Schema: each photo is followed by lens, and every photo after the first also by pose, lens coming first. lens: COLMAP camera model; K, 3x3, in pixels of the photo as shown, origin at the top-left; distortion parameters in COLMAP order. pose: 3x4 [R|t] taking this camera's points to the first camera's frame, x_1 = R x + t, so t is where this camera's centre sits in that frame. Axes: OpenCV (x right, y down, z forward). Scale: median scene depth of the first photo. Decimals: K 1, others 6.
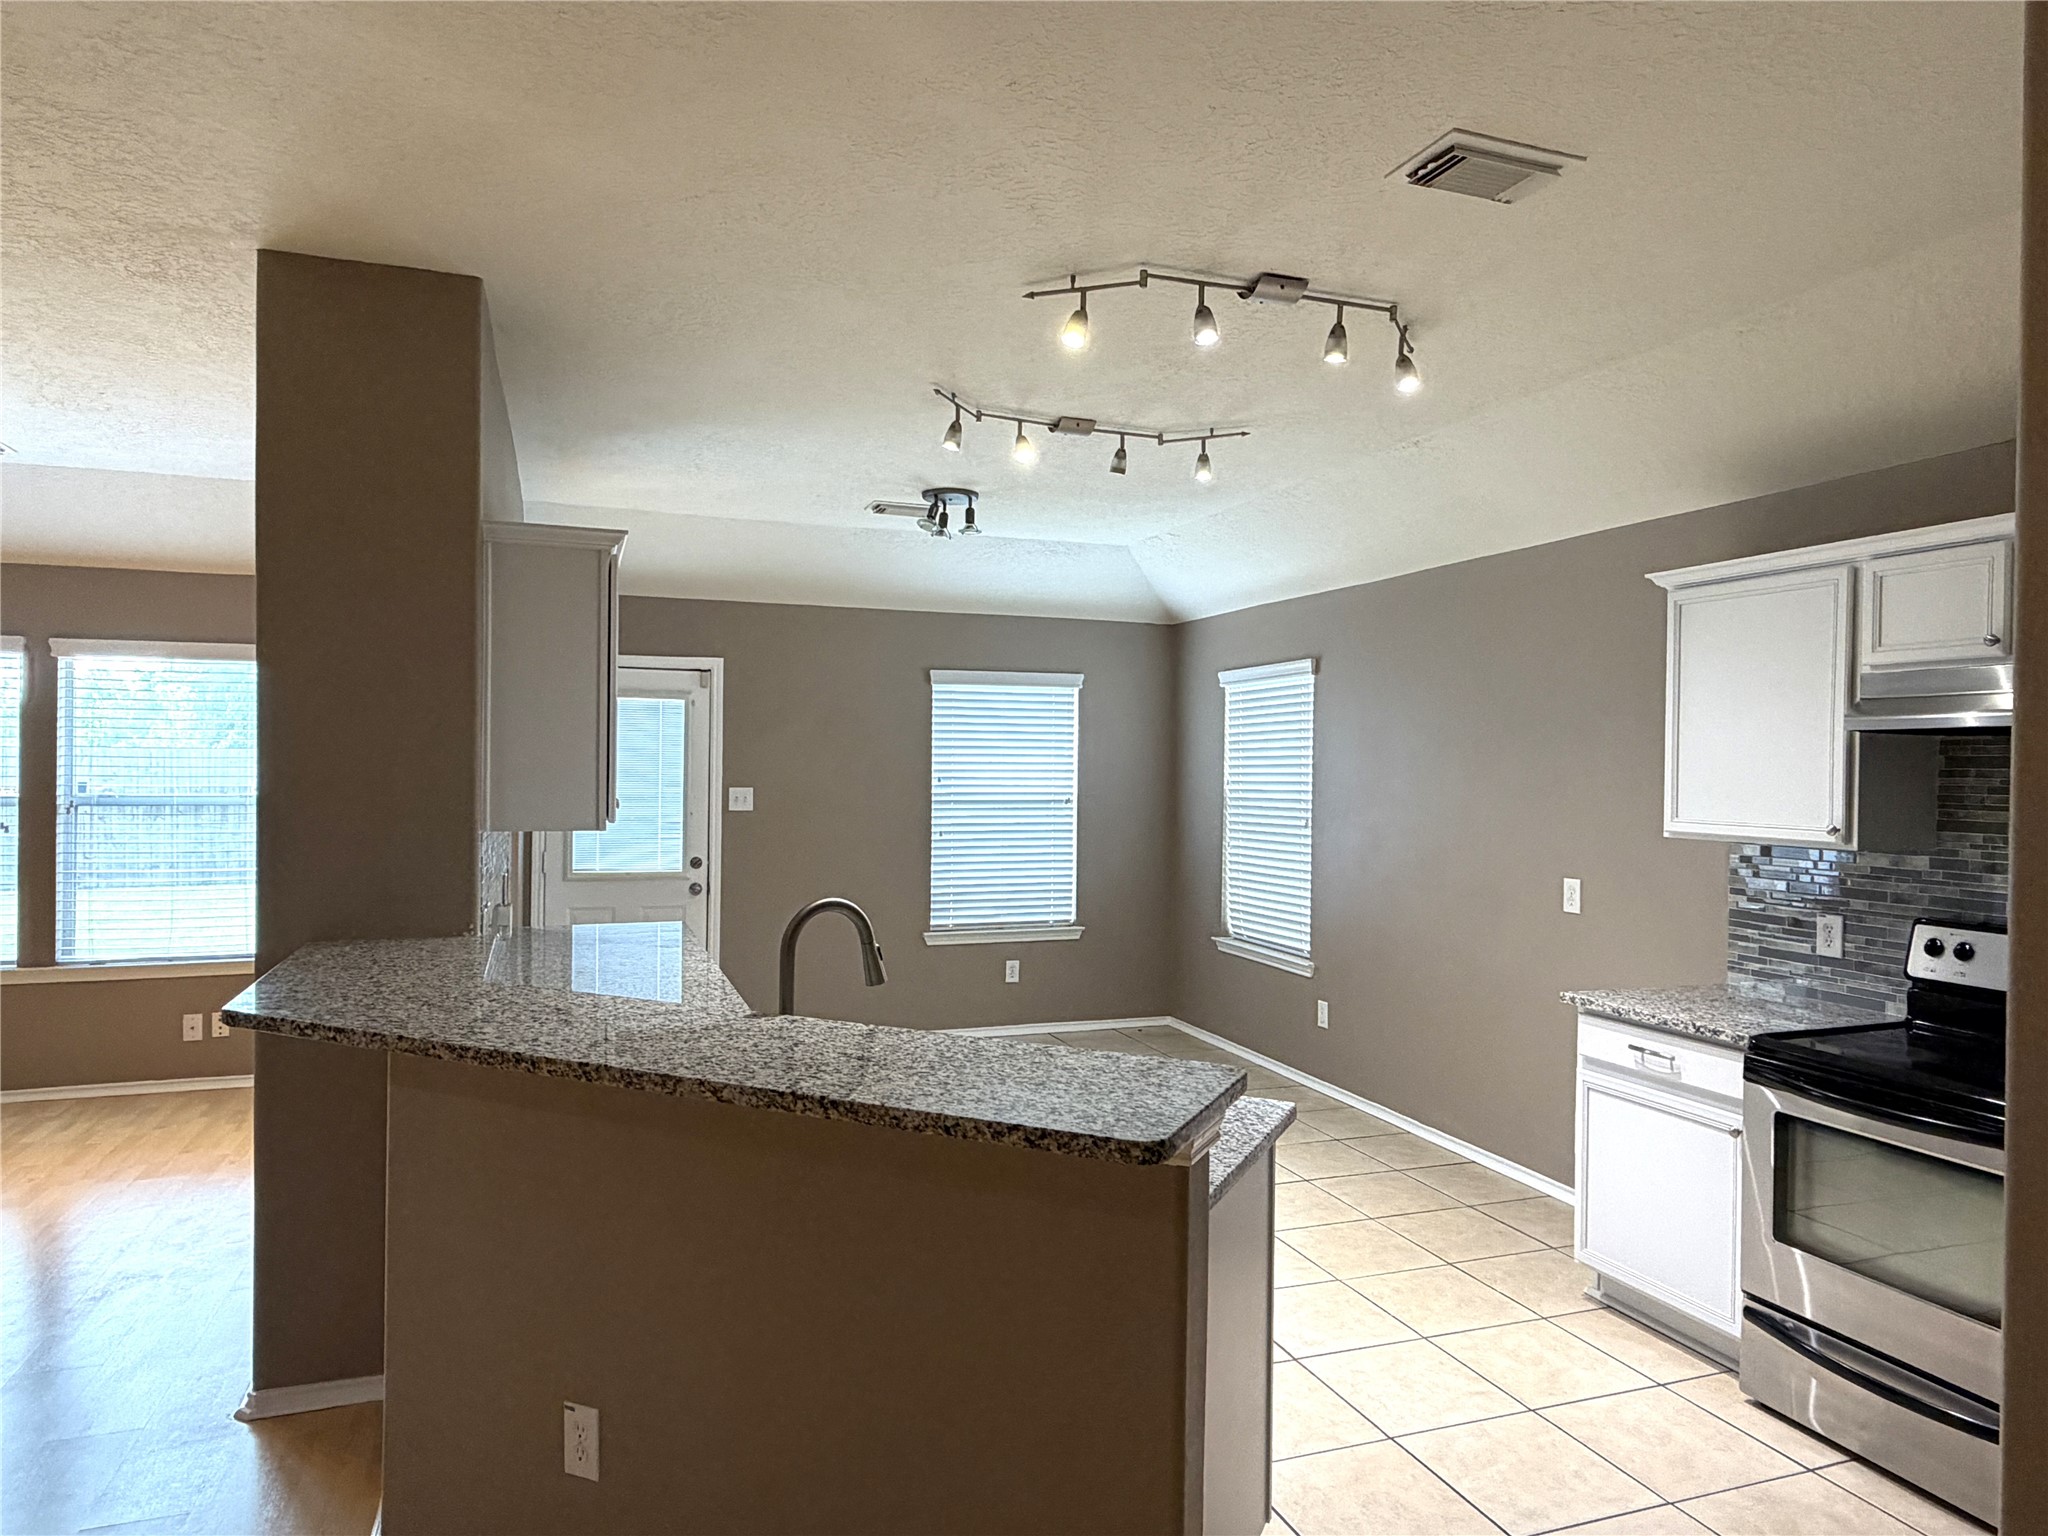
lens RADIAL K [[1255.2, 0, 1018.5], [0, 1255.2, 776.3], [0, 0, 1]] dist [0.005244, 0.000143]
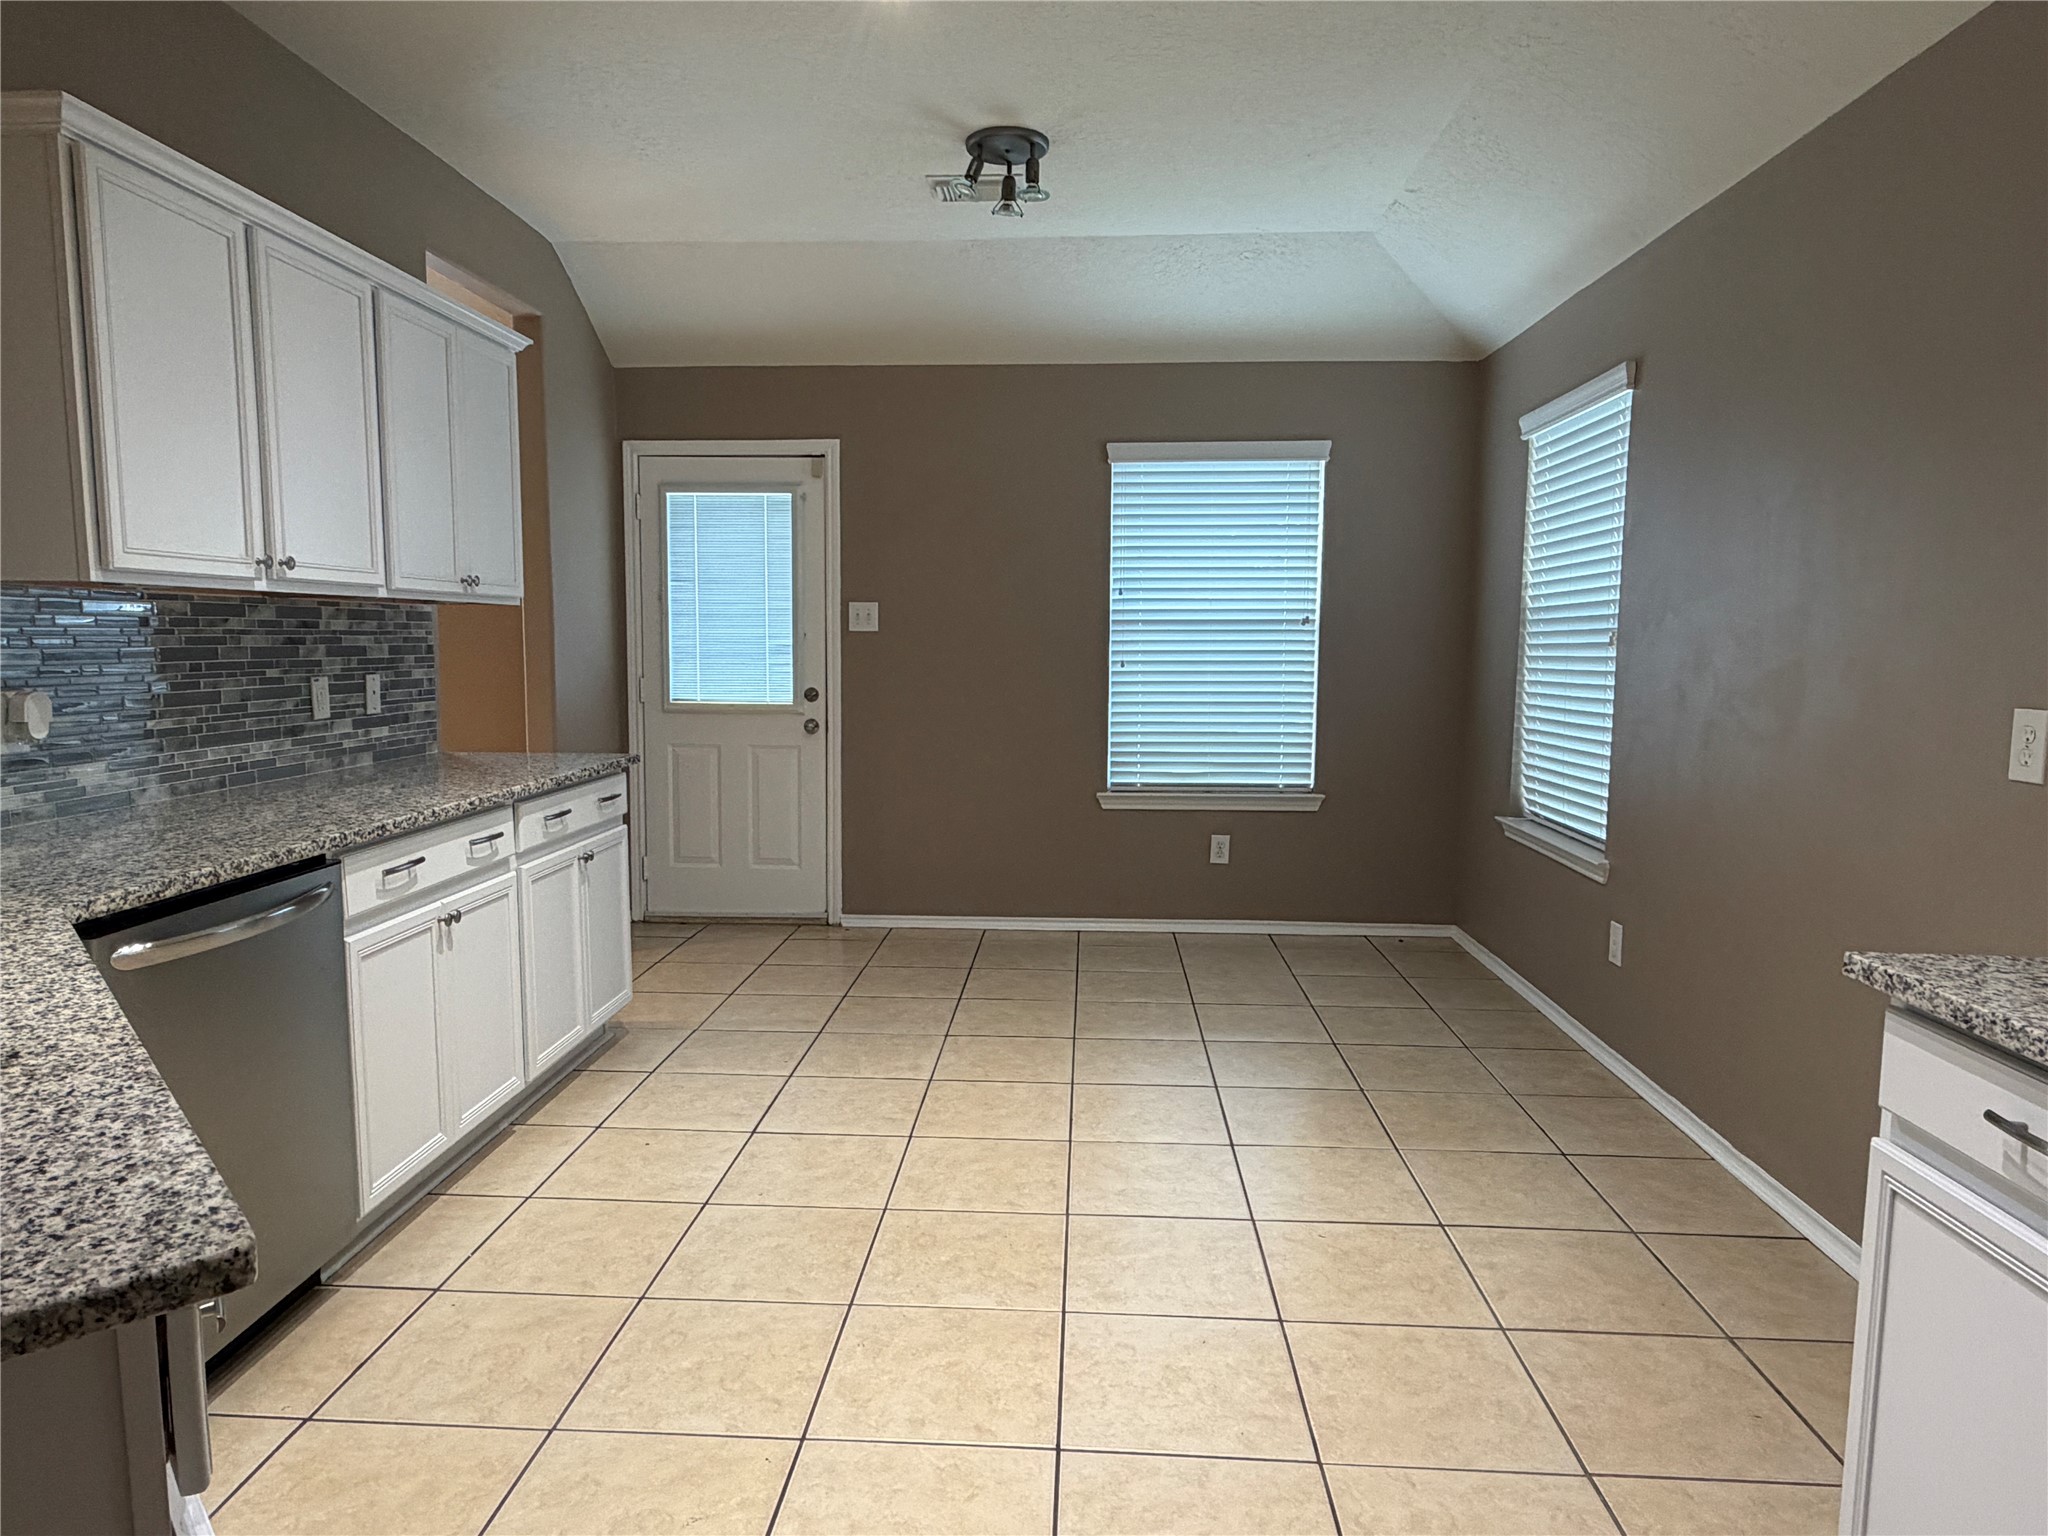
lens RADIAL K [[1255.2, 0, 1021.5], [0, 1255.2, 775.4], [0, 0, 1]] dist [0.005244, 0.000143]
pose [[0.920739, 0.036499, -0.388467, 0.218755], [0.001634, 0.995246, 0.097382, 0.047348], [0.390175, -0.090298, 0.916302, 0.334999]]
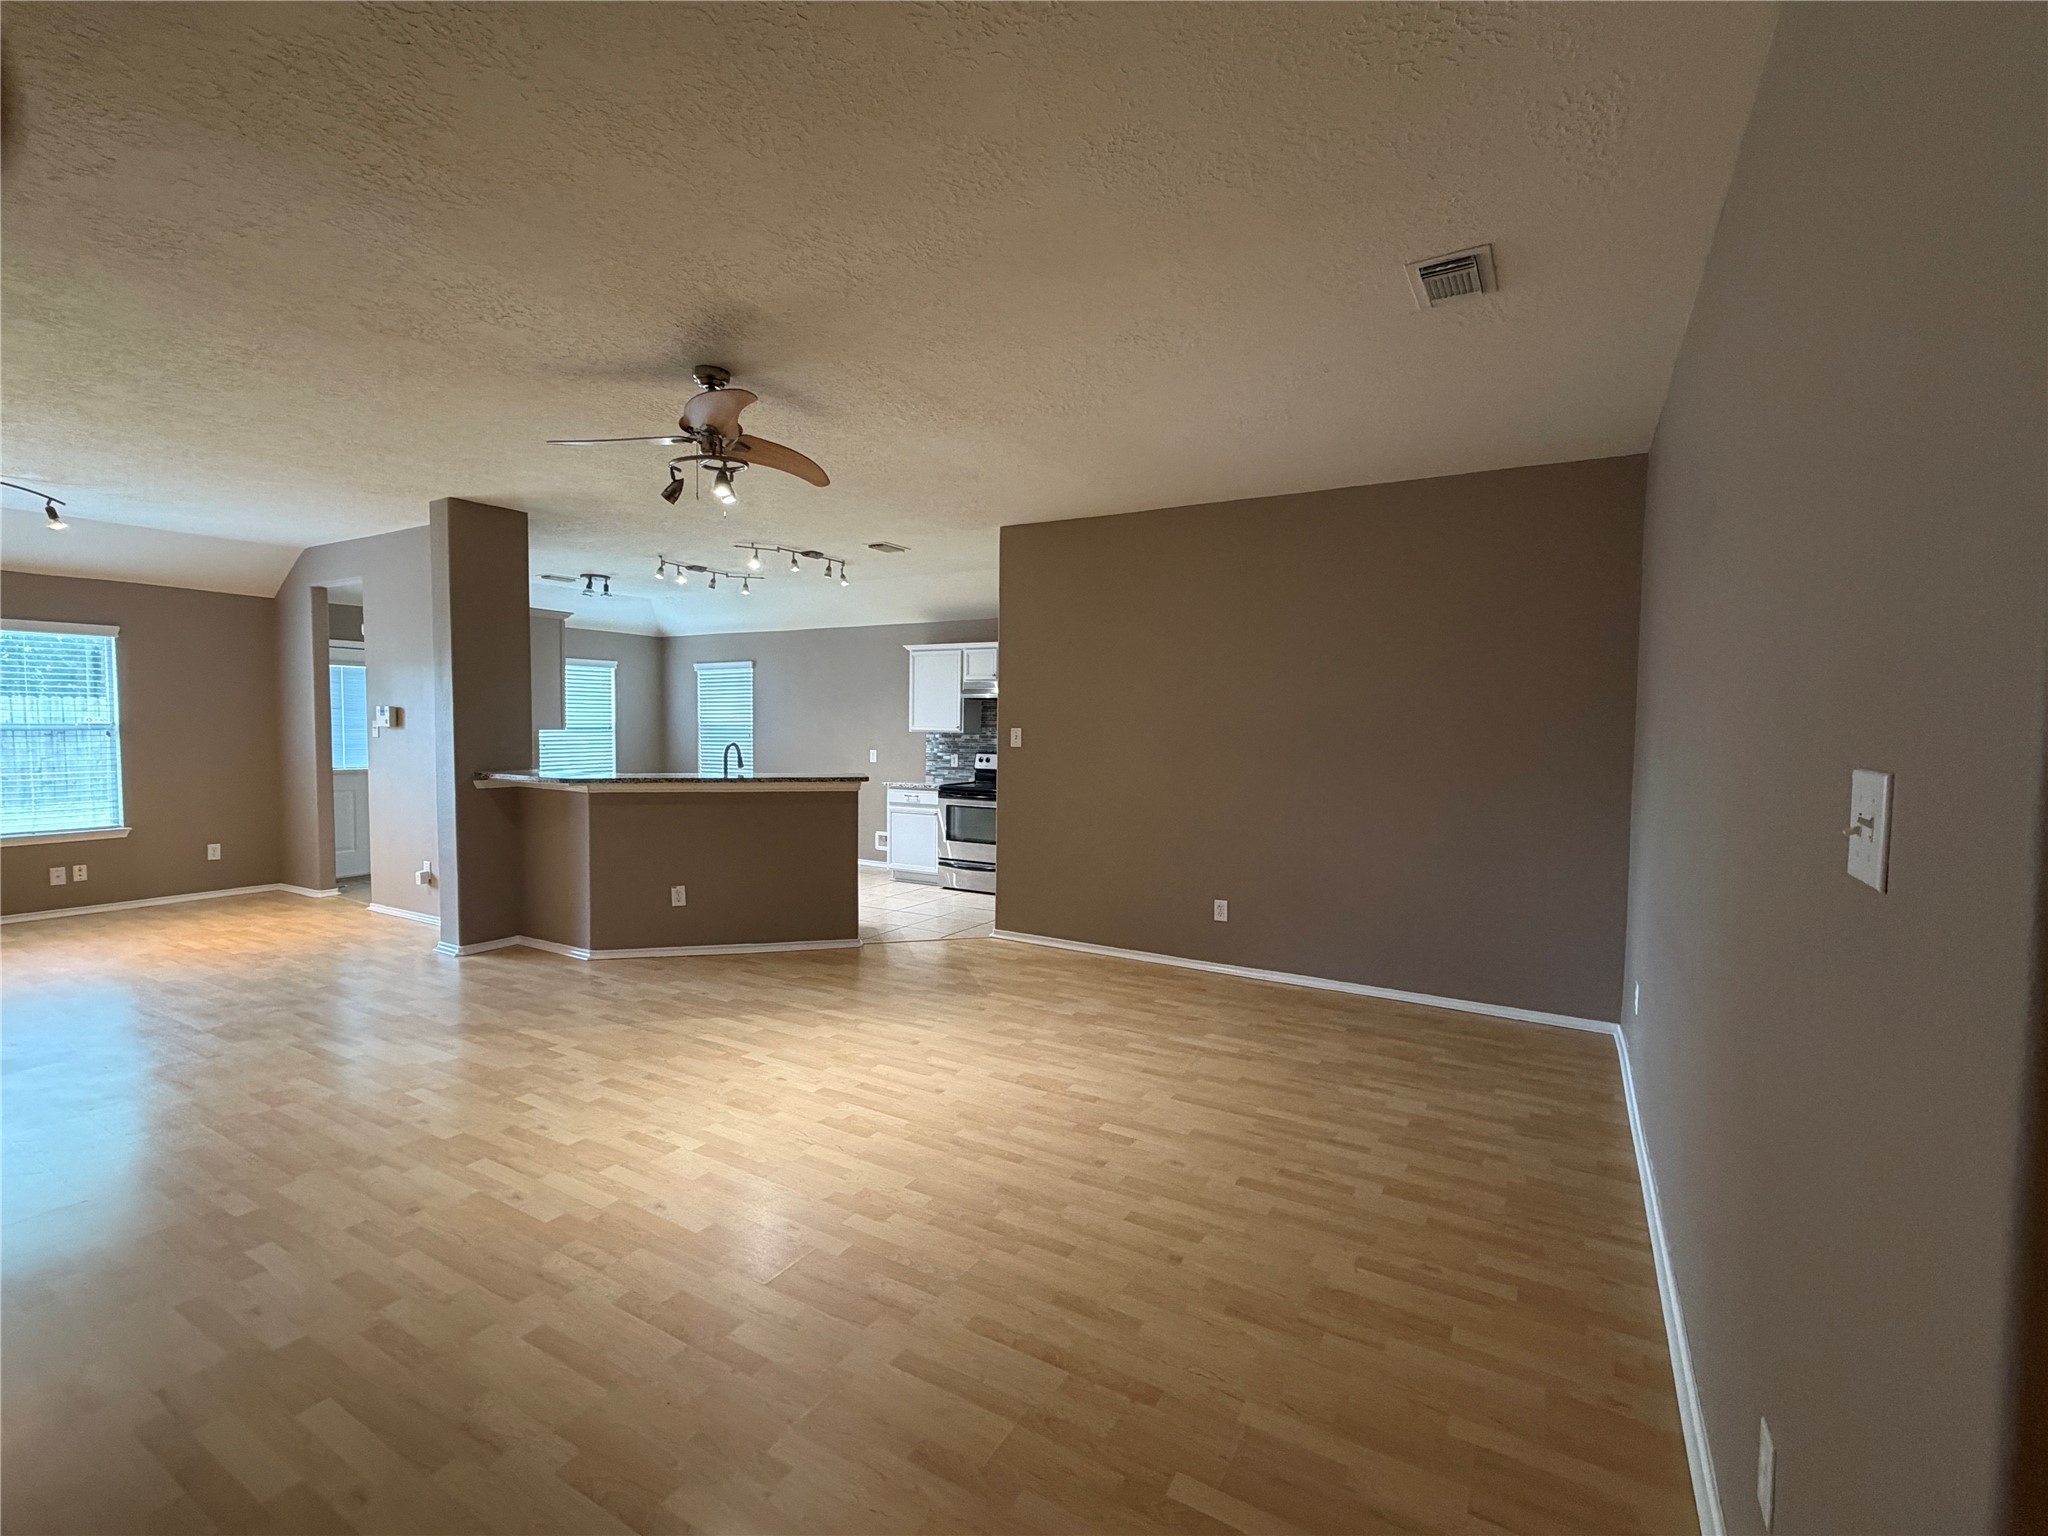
lens RADIAL K [[909.7, 0, 1010.8], [0, 909.7, 769.7], [0, 0, 1]] dist [0.001948, 0.000742]
pose [[0.776528, -0.033872, 0.629171, -0.458023], [0.002699, 0.998724, 0.050436, 0.018880], [-0.630077, -0.037467, 0.775629, -0.582202]]
